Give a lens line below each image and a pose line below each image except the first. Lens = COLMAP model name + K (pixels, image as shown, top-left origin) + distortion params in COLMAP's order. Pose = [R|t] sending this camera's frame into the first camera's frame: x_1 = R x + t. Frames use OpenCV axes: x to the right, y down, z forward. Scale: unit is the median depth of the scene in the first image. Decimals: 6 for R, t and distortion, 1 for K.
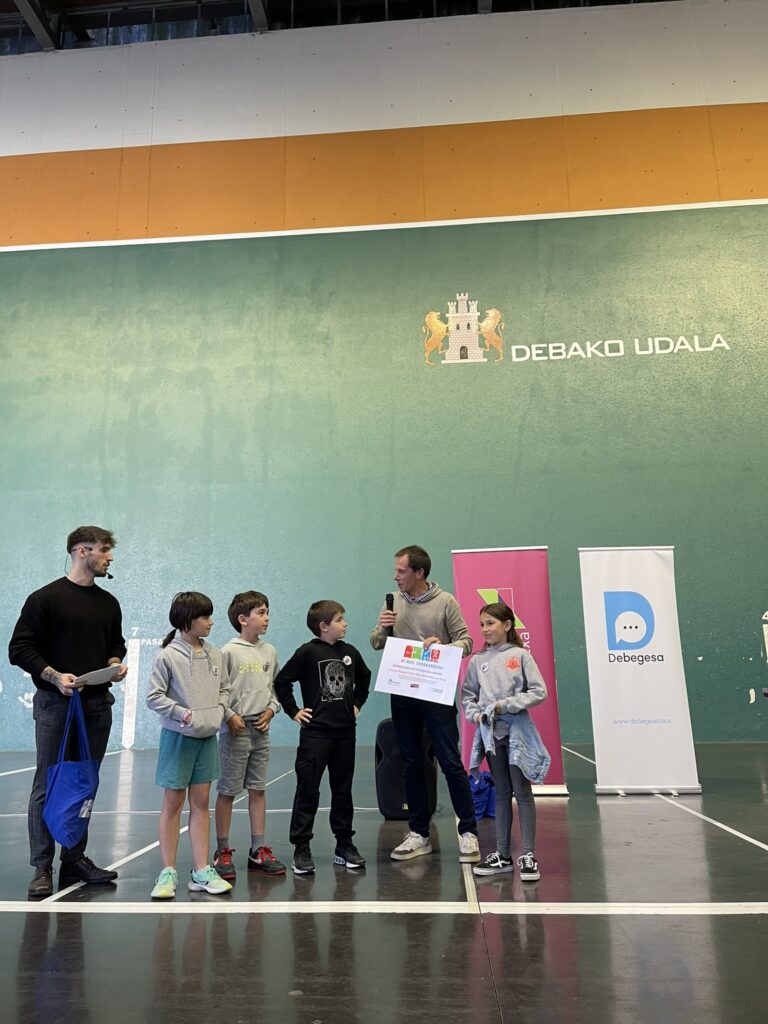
lens RADIAL K [[737.6, 0, 384.3], [0, 737.6, 511.1], [0, 0, 1]] dist [0.038511, -0.033725]
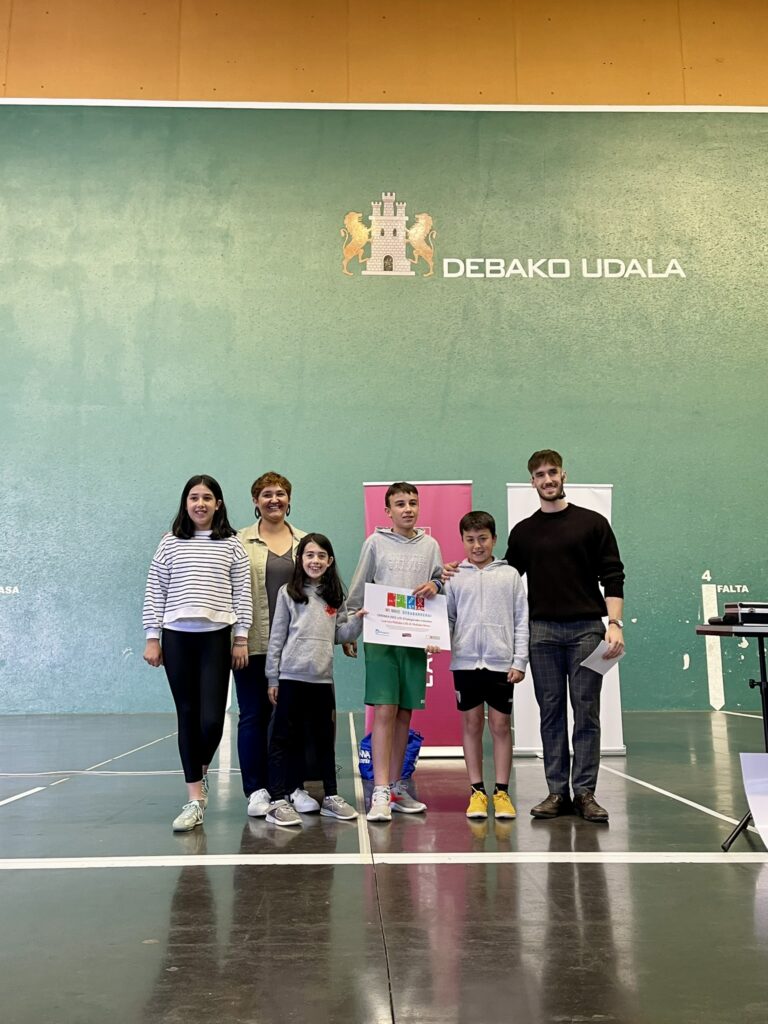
lens RADIAL K [[850.6, 0, 374.0], [0, 850.6, 509.3], [0, 0, 1]] dist [0.028039, -0.017323]
pose [[0.994705, 0.031238, 0.097905, 0.003692], [-0.036999, 0.997655, 0.057589, 0.013417], [-0.095876, -0.060906, 0.993528, 0.004896]]
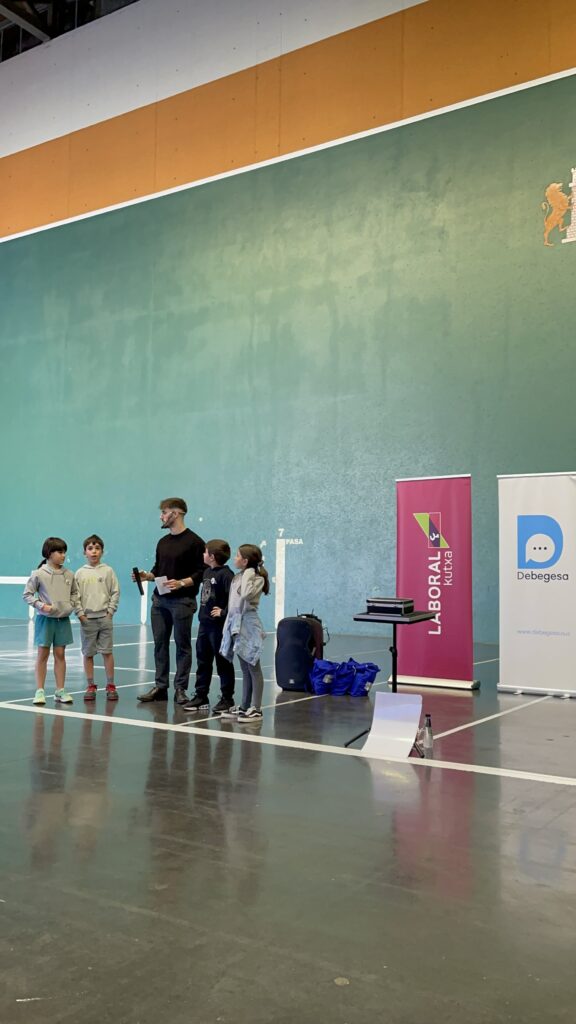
lens RADIAL K [[829.0, 0, 301.8], [0, 829.0, 530.9], [0, 0, 1]] dist [0.009247, -0.011718]
pose [[0.887713, 0.008220, -0.460325, 0.269237], [0.073689, 0.984414, 0.159683, -0.039801], [0.454463, -0.175674, 0.873271, -0.094588]]
